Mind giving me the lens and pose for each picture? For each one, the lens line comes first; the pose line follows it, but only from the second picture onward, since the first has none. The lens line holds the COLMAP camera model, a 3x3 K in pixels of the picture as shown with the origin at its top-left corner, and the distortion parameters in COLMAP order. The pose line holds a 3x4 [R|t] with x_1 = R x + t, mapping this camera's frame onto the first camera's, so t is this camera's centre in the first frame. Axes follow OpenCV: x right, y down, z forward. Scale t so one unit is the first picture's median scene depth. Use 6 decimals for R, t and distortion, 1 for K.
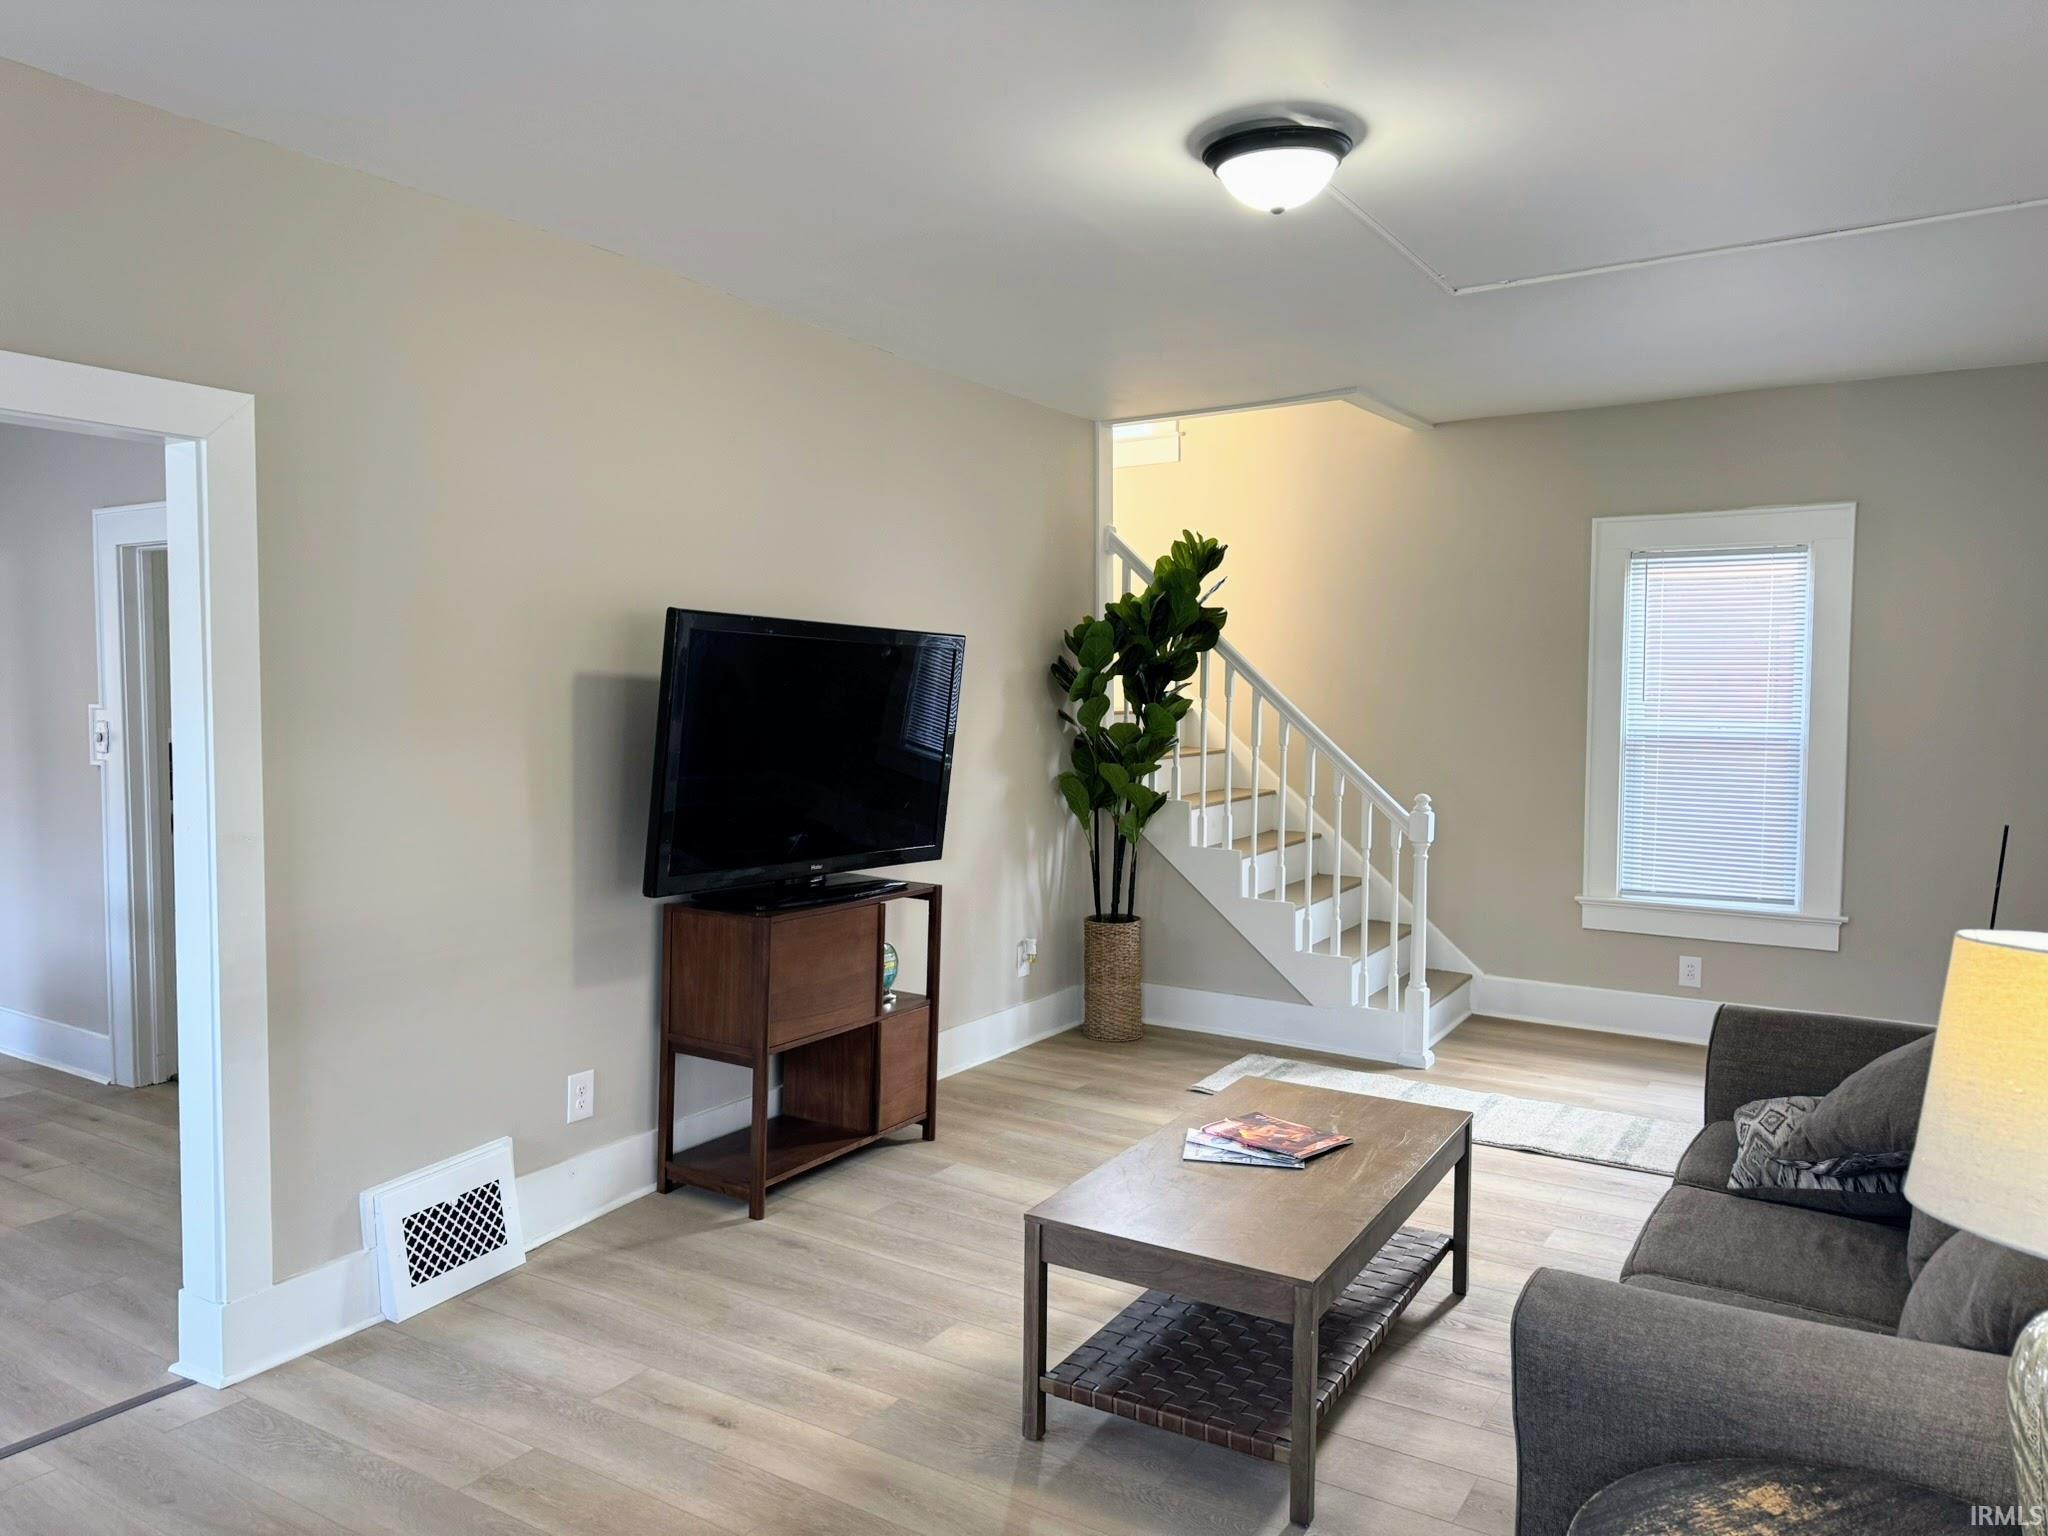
lens RADIAL K [[1432.8, 0, 1024.0], [0, 1432.8, 768.0], [0, 0, 1]] dist [0.036546, -0.003682]
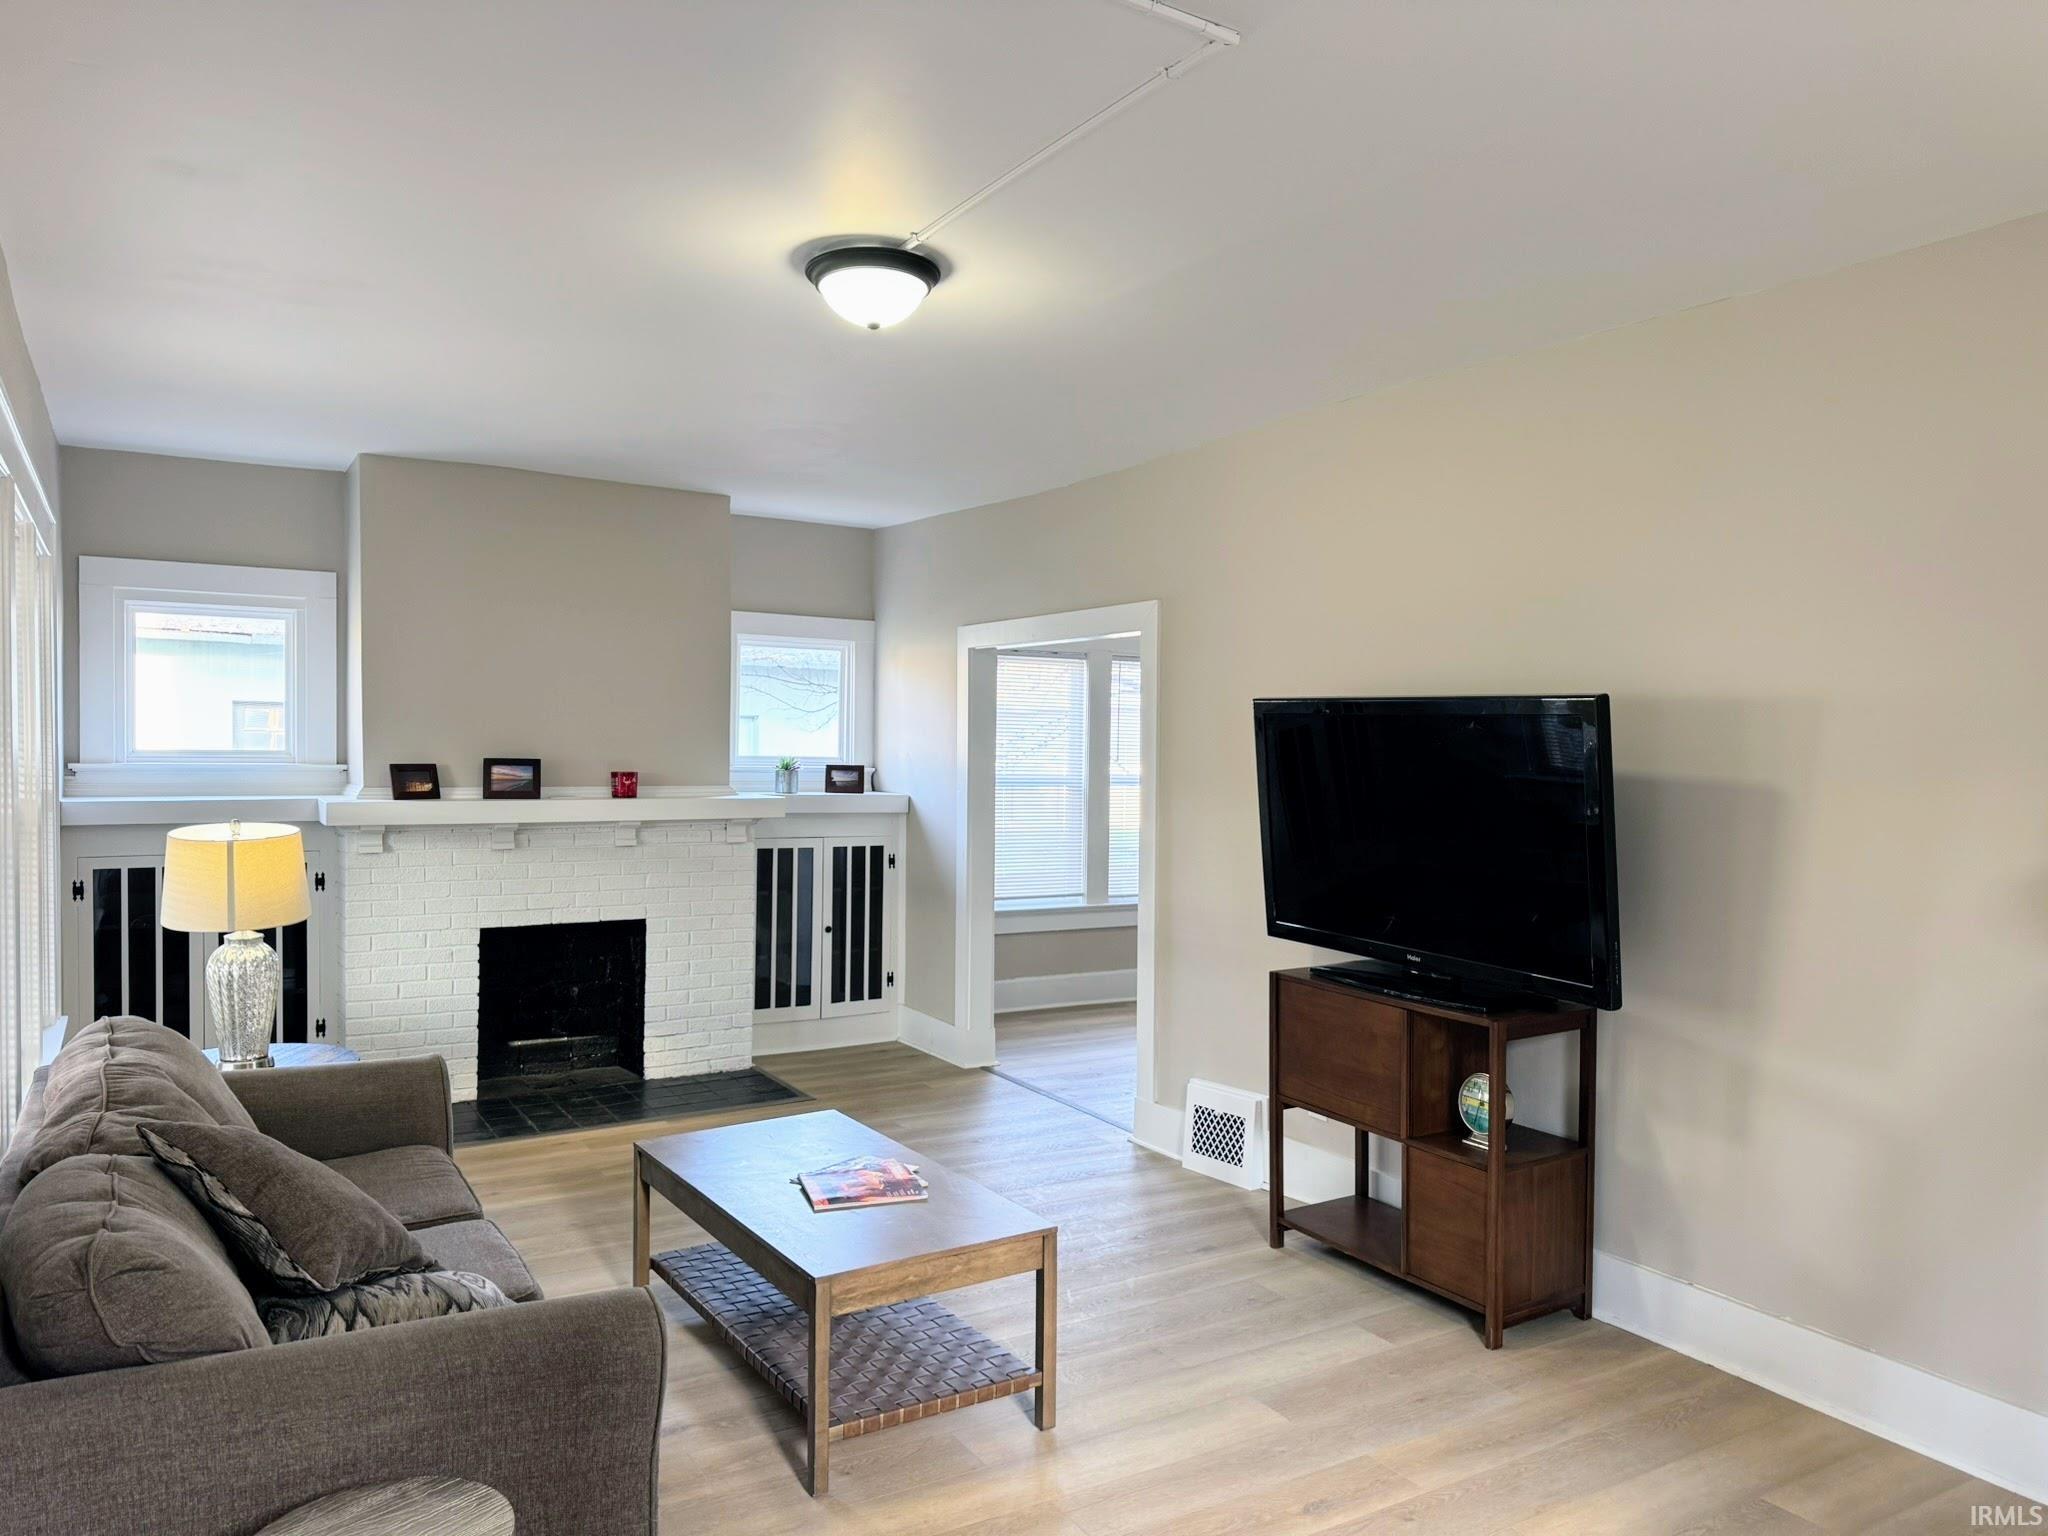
lens RADIAL K [[1432.8, 0, 1024.0], [0, 1432.8, 768.0], [0, 0, 1]] dist [0.036546, -0.003682]
pose [[-0.458550, 0.004106, -0.888659, 1.072708], [-0.058464, 0.997684, 0.034778, -0.095783], [0.886744, 0.067901, -0.457247, 1.597452]]
